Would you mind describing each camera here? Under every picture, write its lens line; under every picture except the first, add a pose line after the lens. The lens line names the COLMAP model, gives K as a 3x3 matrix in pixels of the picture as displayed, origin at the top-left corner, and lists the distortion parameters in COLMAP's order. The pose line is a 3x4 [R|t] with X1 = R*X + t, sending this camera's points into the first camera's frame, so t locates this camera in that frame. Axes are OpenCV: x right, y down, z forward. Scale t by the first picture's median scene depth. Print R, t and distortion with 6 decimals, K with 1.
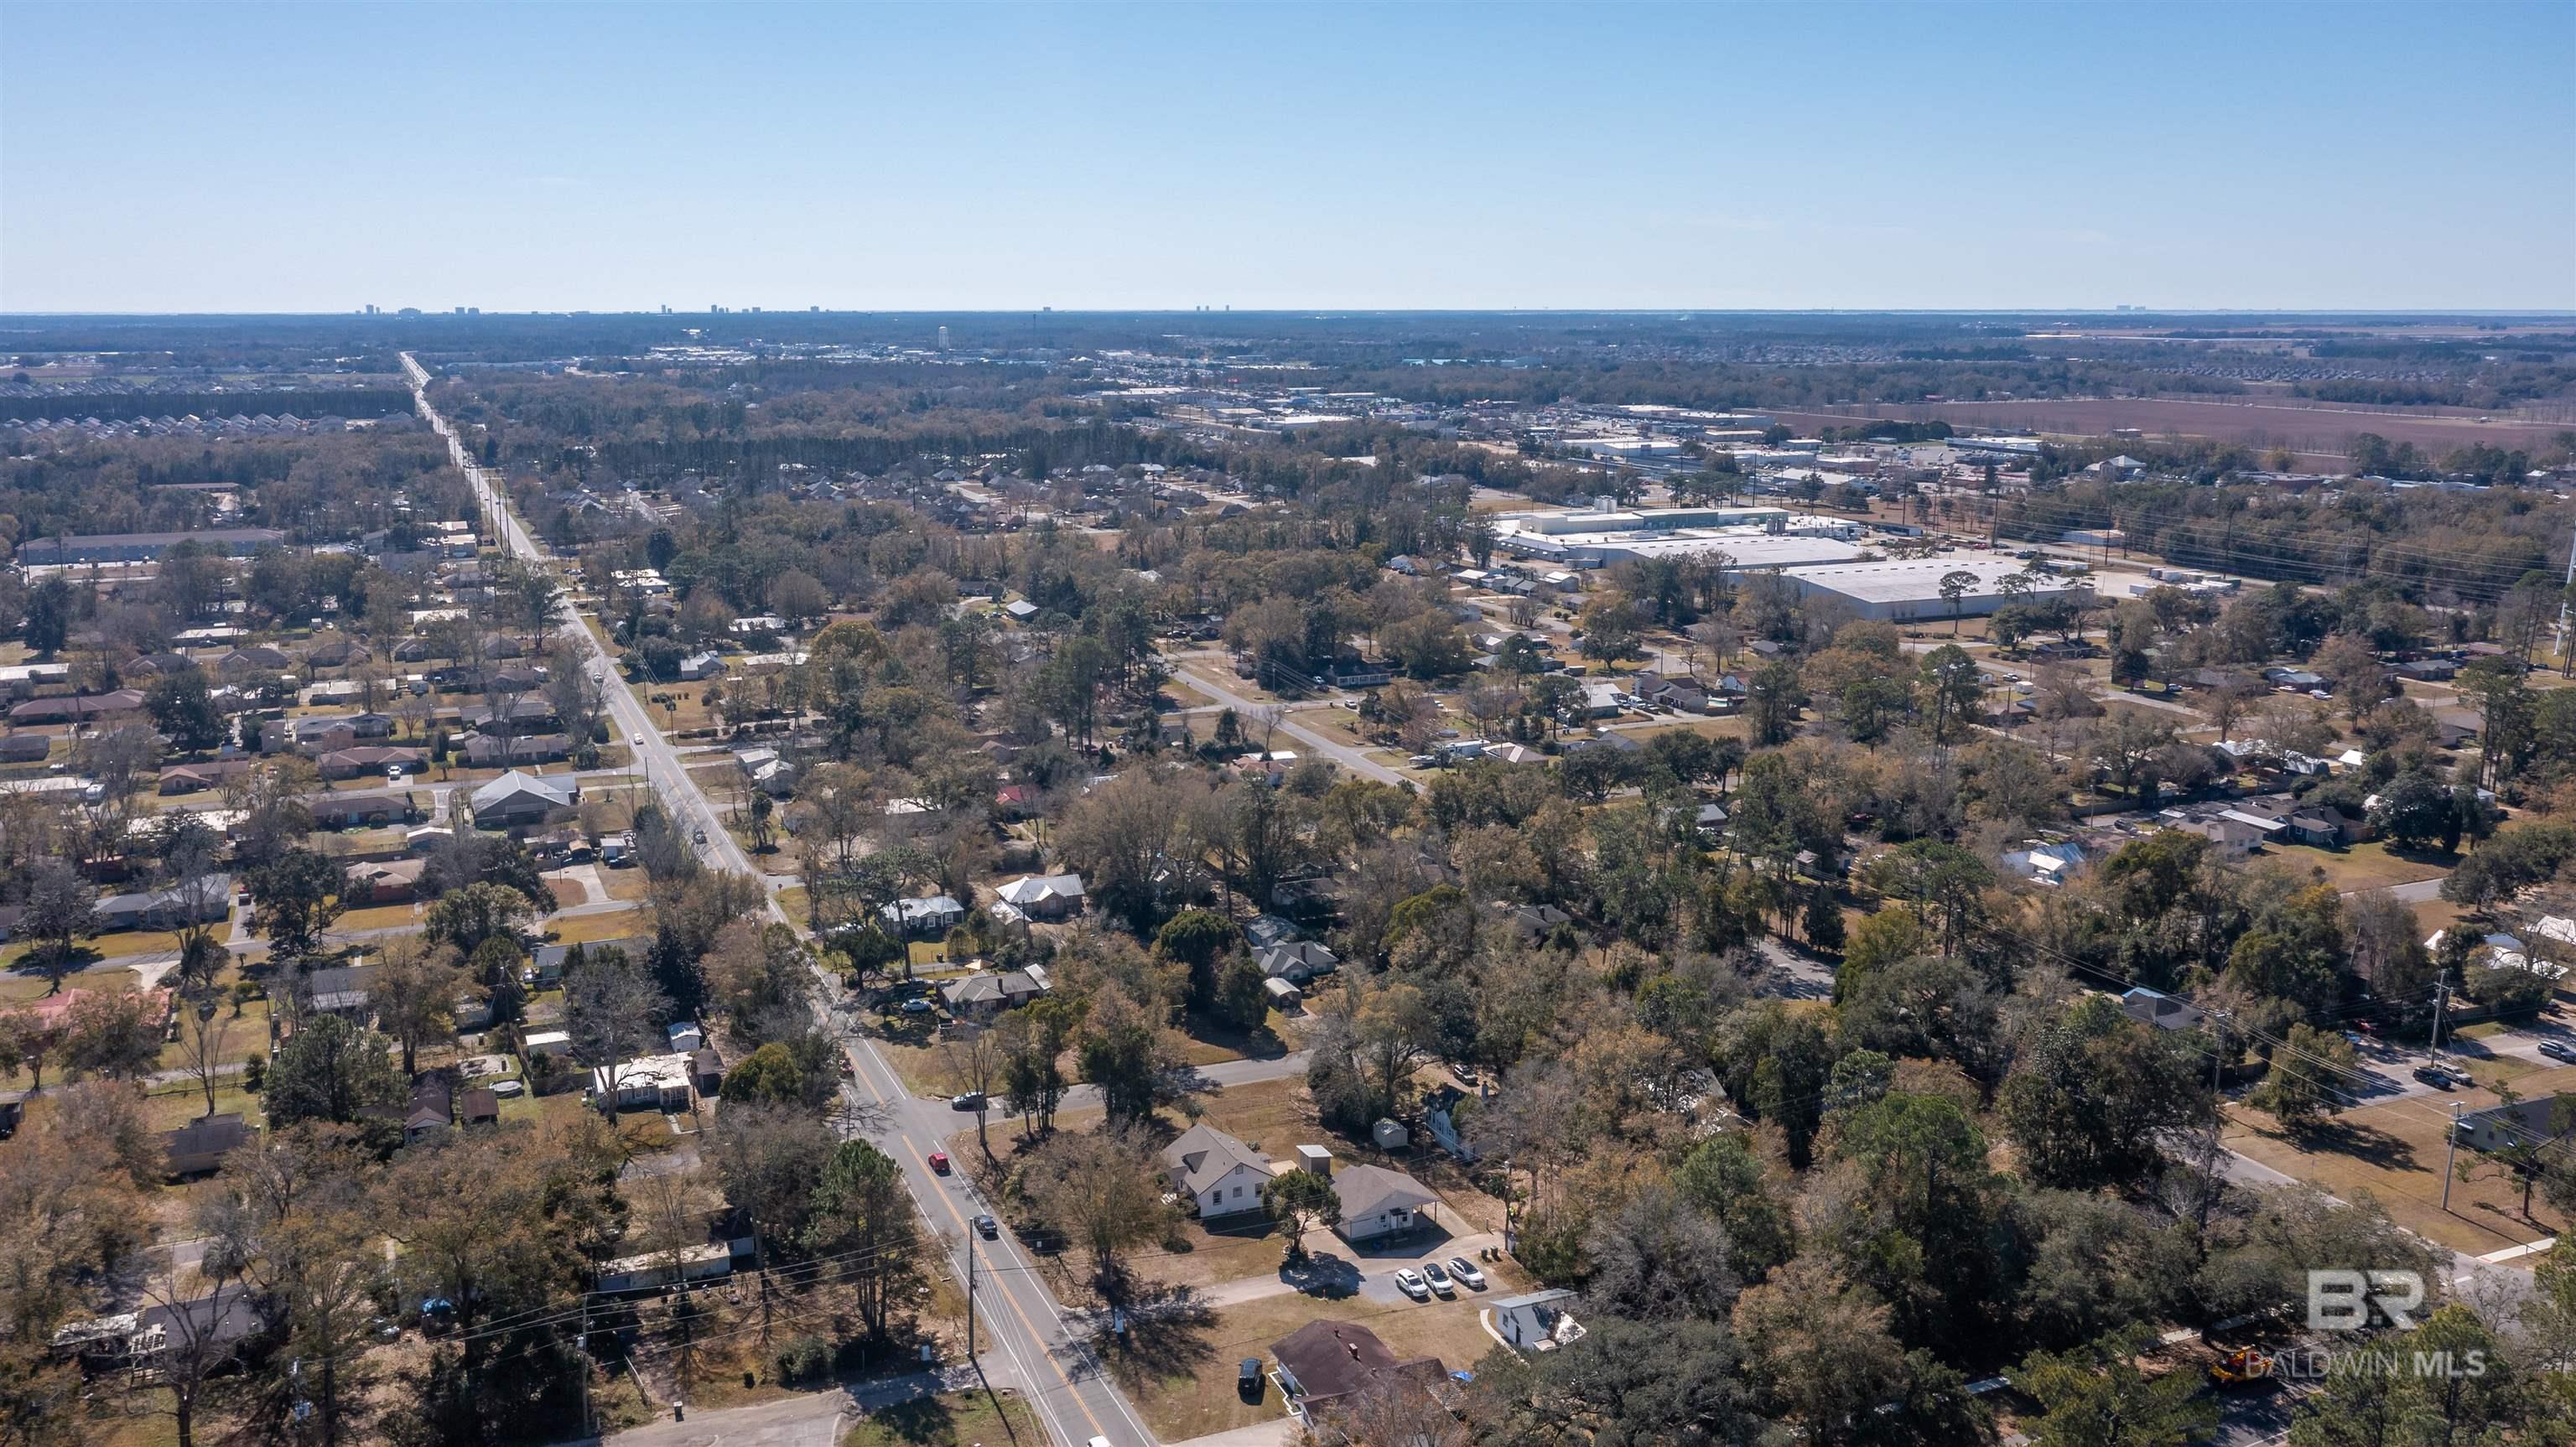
lens RADIAL K [[2111.5, 0, 1285.7], [0, 2111.5, 732.4], [0, 0, 1]] dist [0.002050, -0.002730]
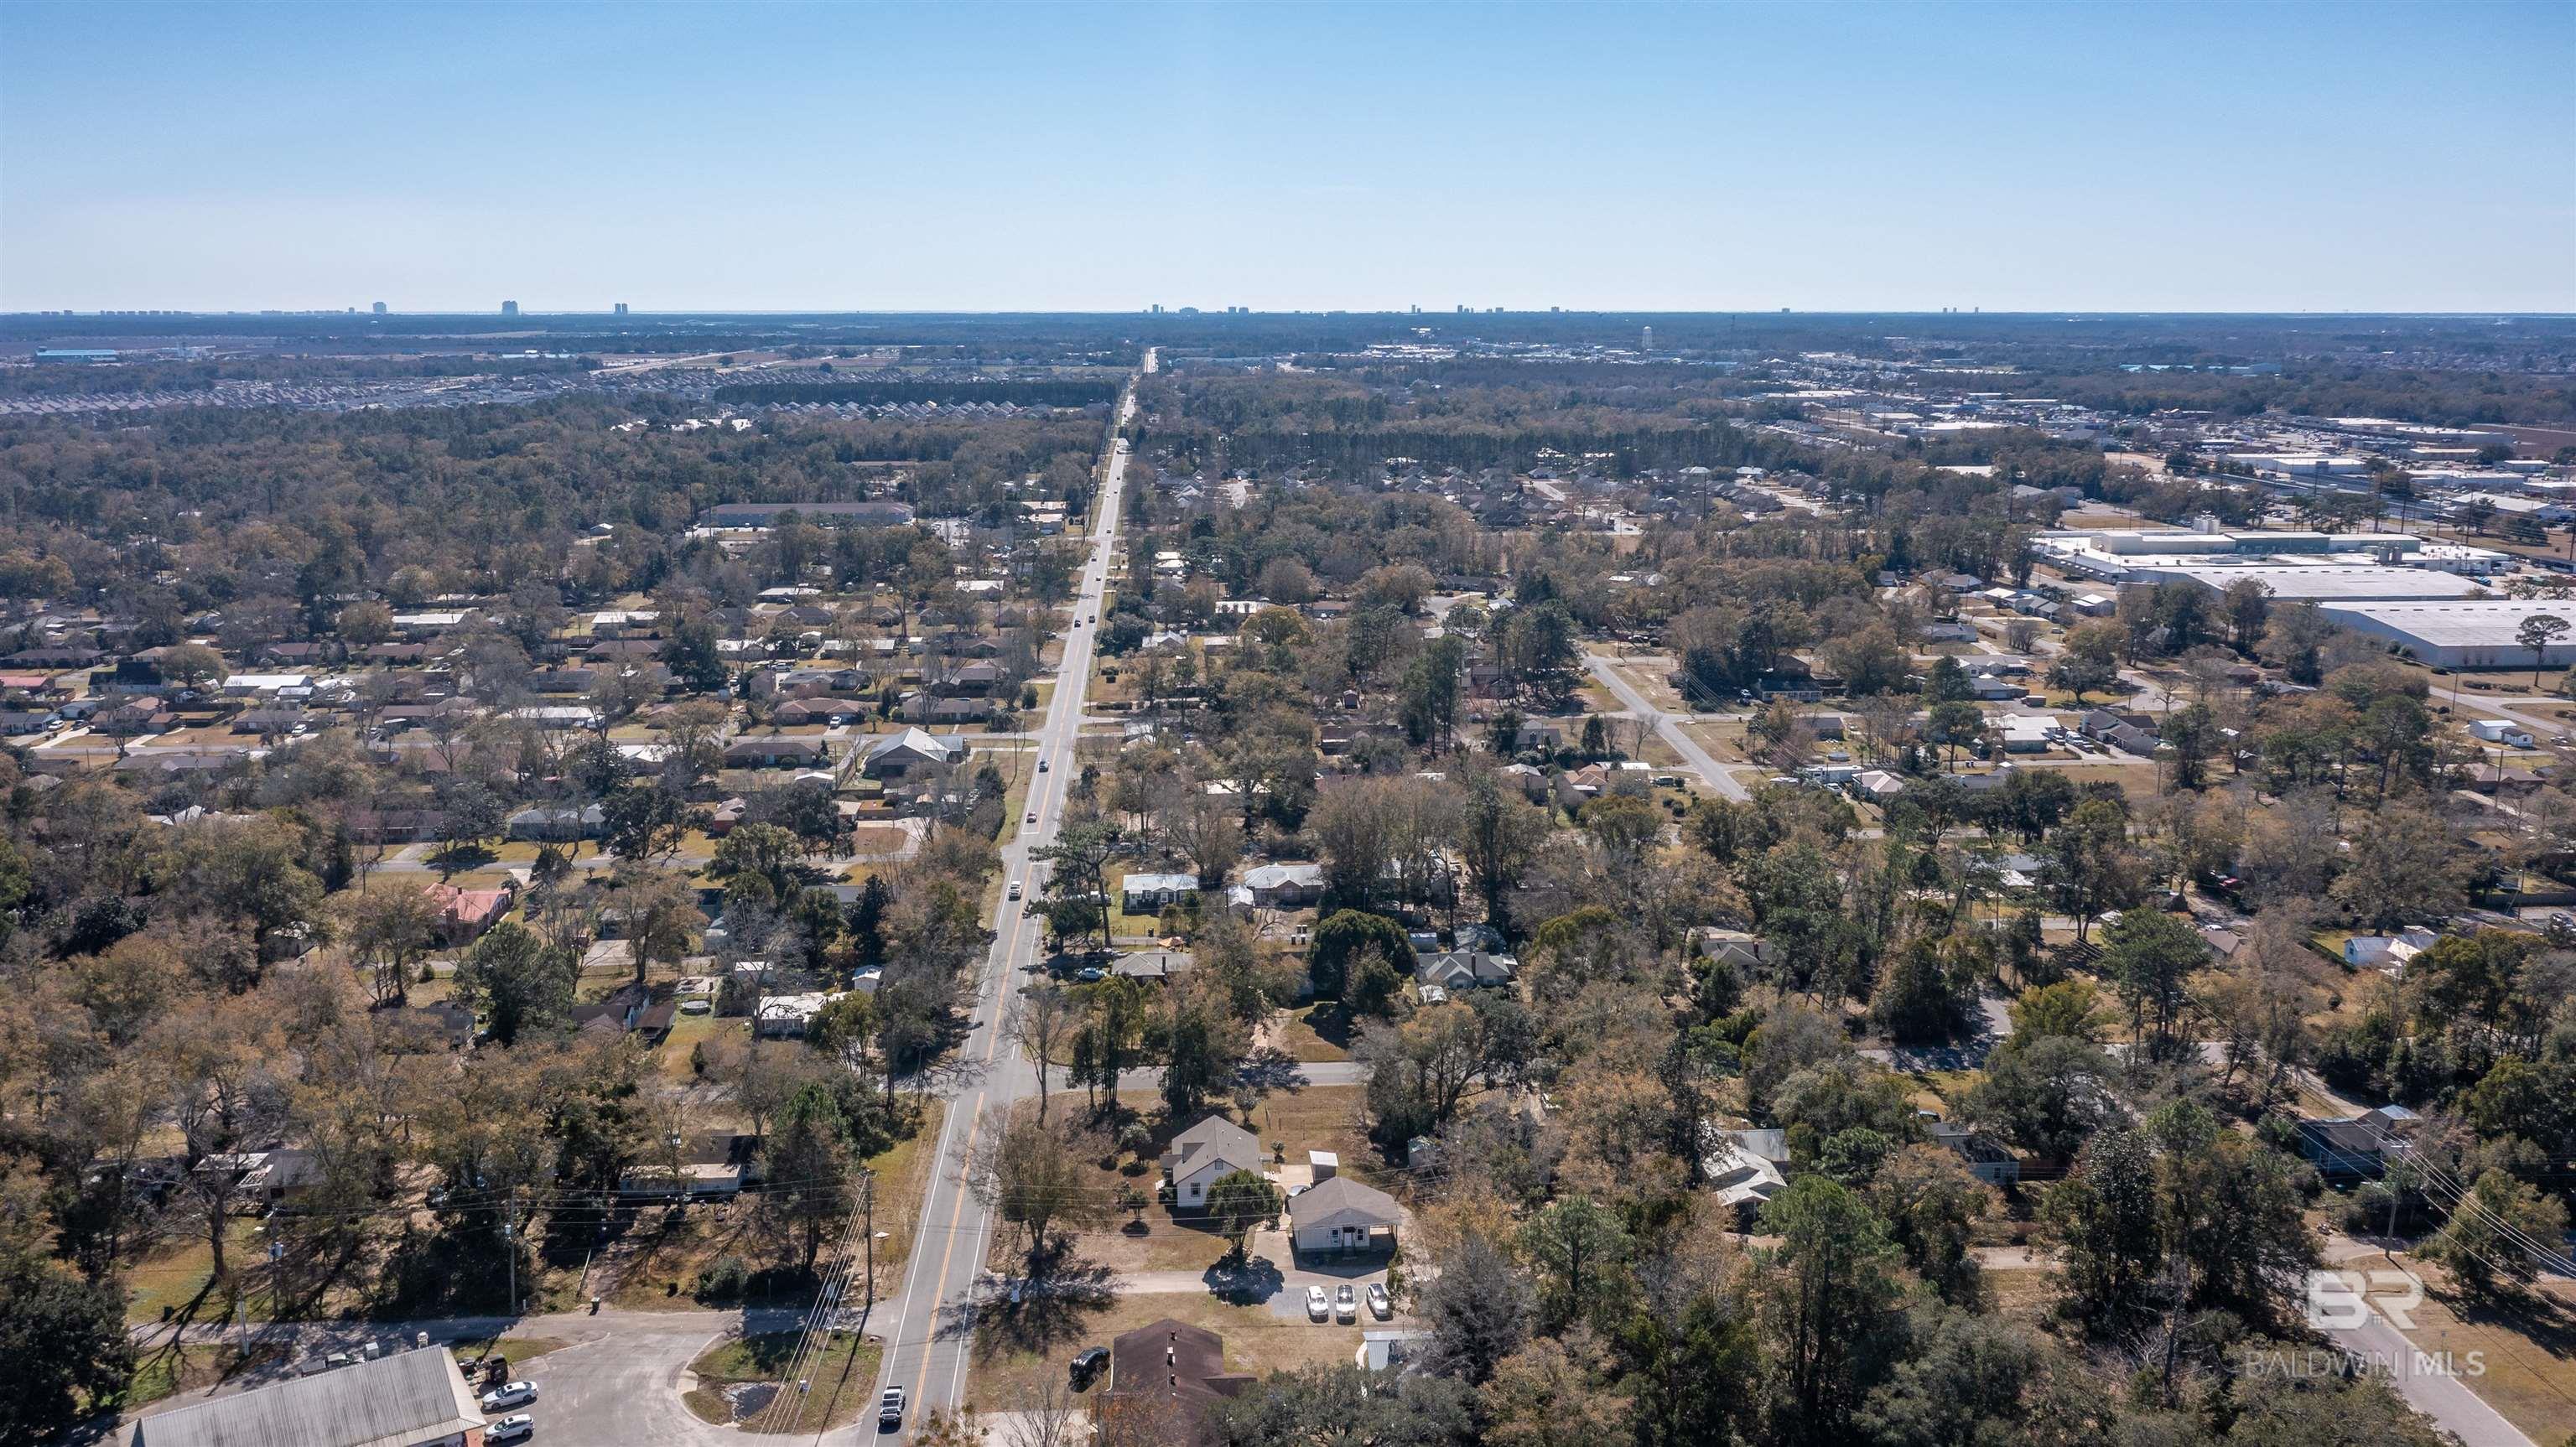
lens RADIAL K [[2111.5, 0, 1298.6], [0, 2111.5, 713.9], [0, 0, 1]] dist [0.002050, -0.002730]
pose [[0.941825, 0.065930, -0.329575, 0.116835], [-0.068876, 0.997621, 0.002742, -0.003532], [0.328971, 0.020117, 0.944126, 0.024726]]
